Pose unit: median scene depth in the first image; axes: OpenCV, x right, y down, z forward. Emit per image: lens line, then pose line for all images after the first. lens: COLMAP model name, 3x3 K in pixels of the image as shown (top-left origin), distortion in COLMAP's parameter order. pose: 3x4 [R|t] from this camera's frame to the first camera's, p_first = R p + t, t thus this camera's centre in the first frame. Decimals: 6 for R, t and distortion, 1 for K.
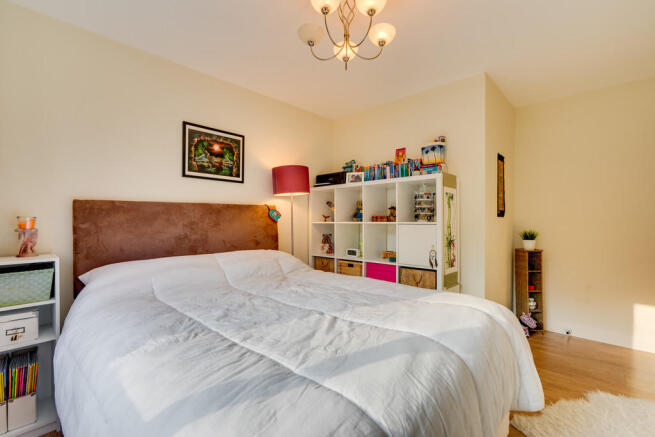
lens RADIAL K [[295.8, 0, 327.5], [0, 295.8, 218.5], [0, 0, 1]] dist [-0.000622, -0.000095]
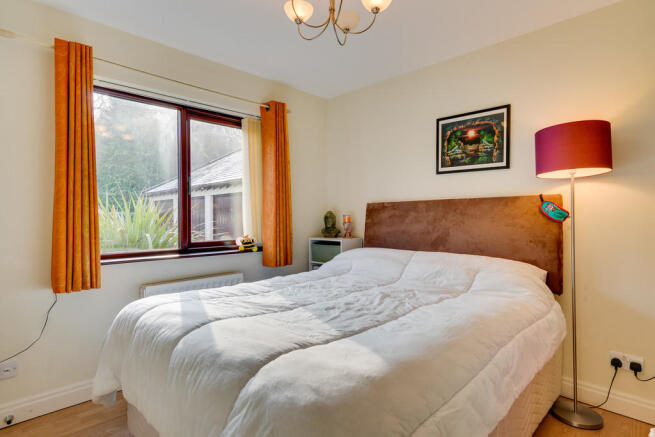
lens RADIAL K [[357.6, 0, 327.5], [0, 357.6, 218.5], [0, 0, 1]] dist [0.000684, 0.000132]
pose [[-0.015013, 0.001225, -0.999887, 0.685504], [0.001060, 0.999999, 0.001209, 0.006999], [0.999887, -0.001041, -0.015014, 0.604280]]
